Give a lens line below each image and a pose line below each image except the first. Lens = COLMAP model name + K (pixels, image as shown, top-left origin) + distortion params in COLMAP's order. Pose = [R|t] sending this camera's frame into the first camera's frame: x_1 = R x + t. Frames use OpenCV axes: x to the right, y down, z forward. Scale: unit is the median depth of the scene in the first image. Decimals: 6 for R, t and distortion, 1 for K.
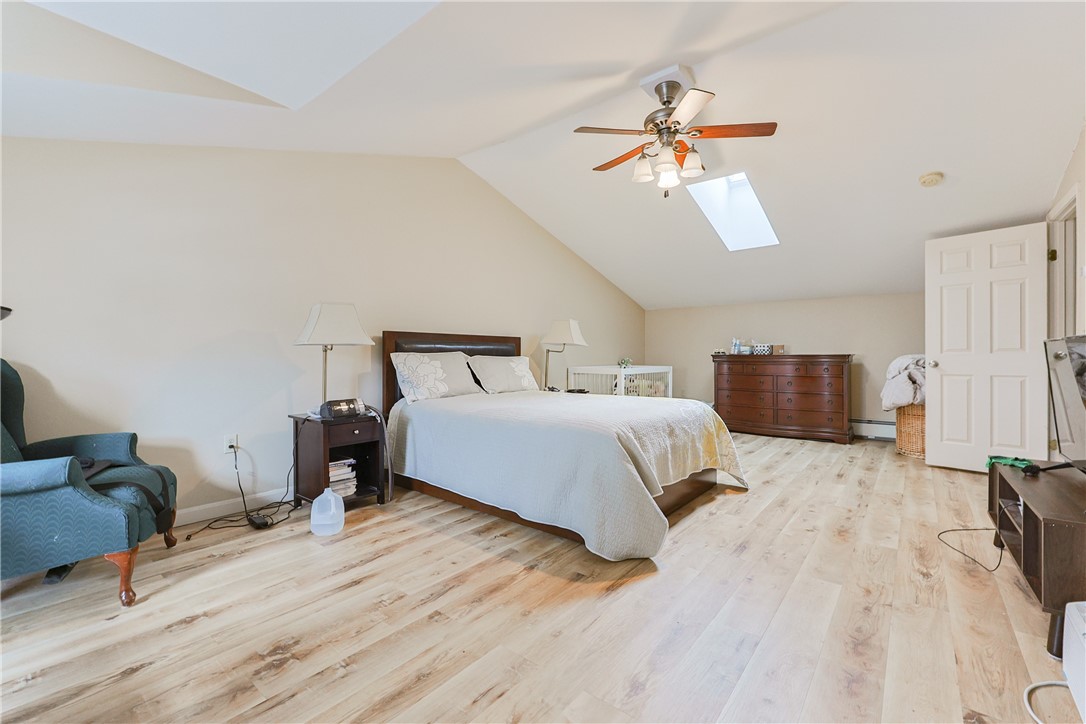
lens RADIAL K [[460.0, 0, 548.5], [0, 460.0, 358.7], [0, 0, 1]] dist [-0.004060, -0.000455]
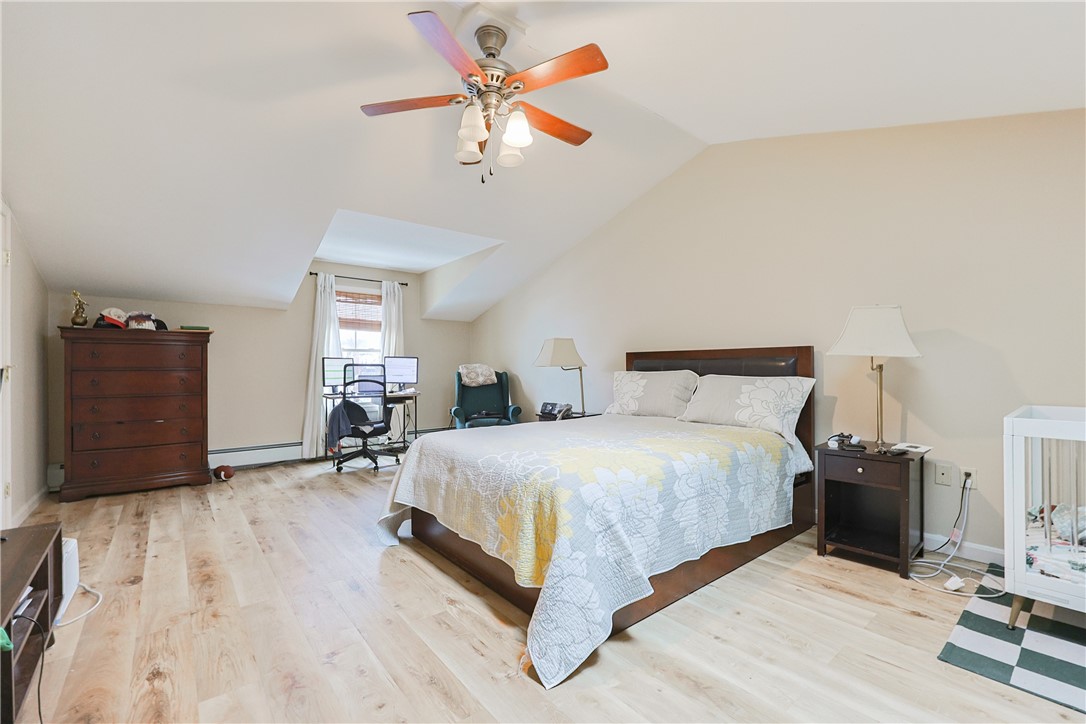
lens RADIAL K [[460.0, 0, 548.8], [0, 460.0, 365.5], [0, 0, 1]] dist [-0.004060, -0.000455]
pose [[-0.204098, 0.000689, -0.978950, 1.228951], [-0.000005, 1.000000, 0.000705, -0.043811], [0.978951, 0.000149, -0.204098, 1.538897]]
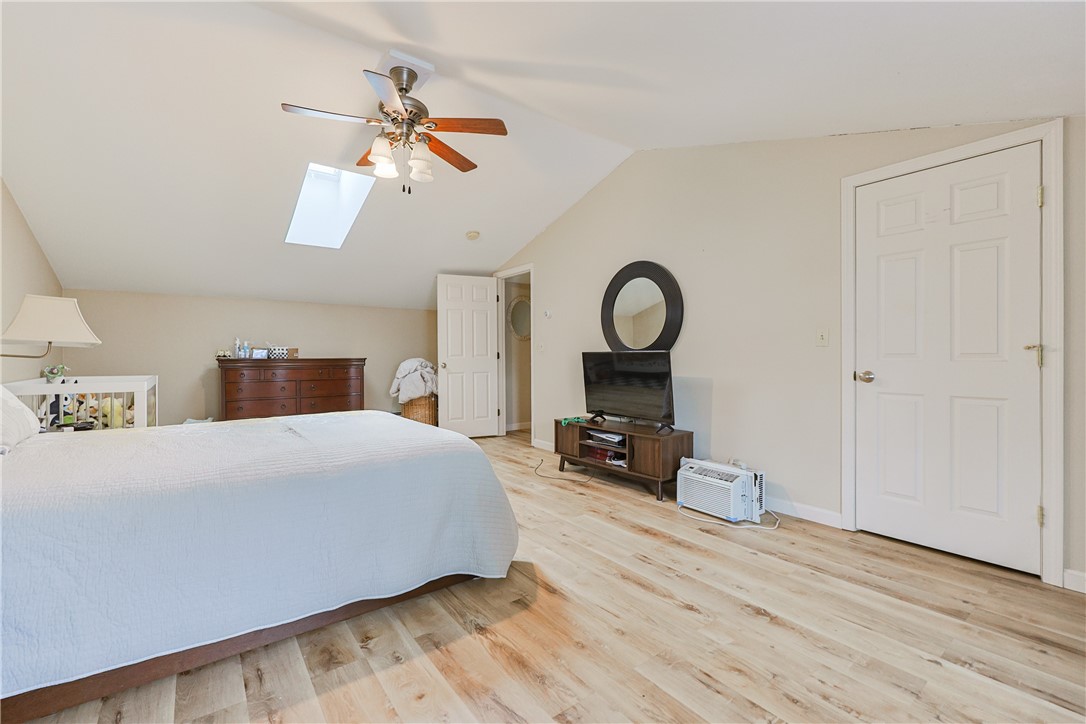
lens RADIAL K [[460.0, 0, 549.3], [0, 460.0, 358.7], [0, 0, 1]] dist [-0.004060, -0.000455]
pose [[0.237166, -0.004402, 0.971459, -0.702972], [0.004063, 0.999985, 0.003539, -0.022658], [-0.971461, 0.003108, 0.237180, 0.609872]]
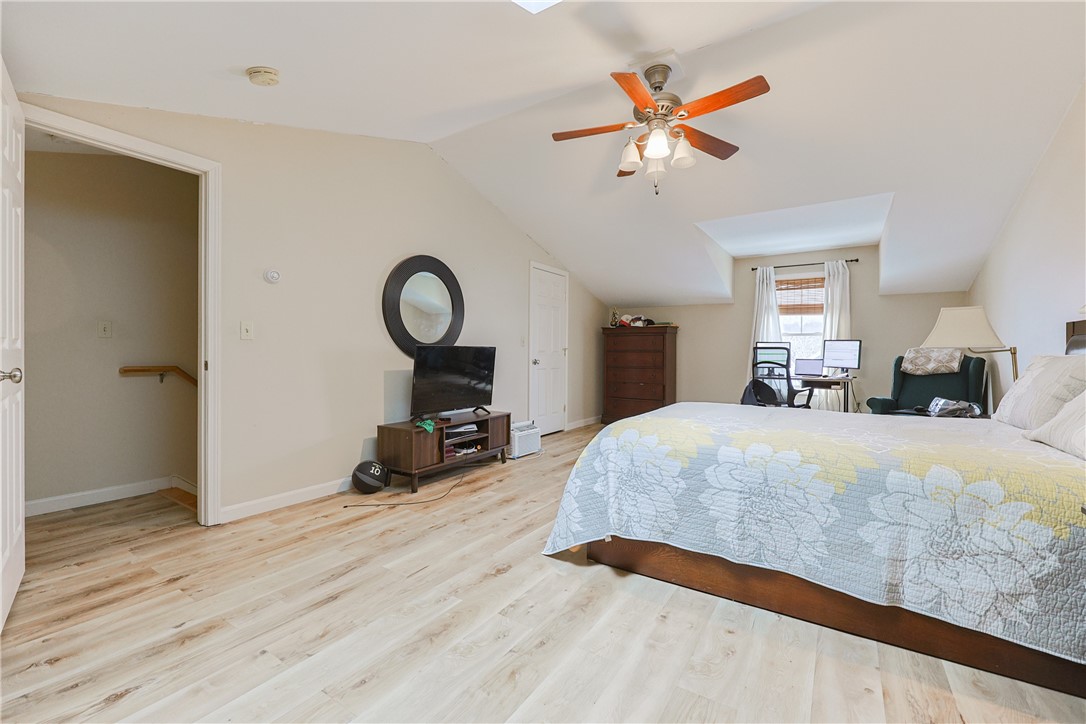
lens RADIAL K [[460.0, 0, 545.2], [0, 460.0, 352.4], [0, 0, 1]] dist [-0.004060, -0.000455]
pose [[-0.995450, -0.003707, -0.095216, 0.700245], [-0.003782, 0.999993, 0.000611, -0.022227], [0.095213, 0.000968, -0.995456, 2.369106]]
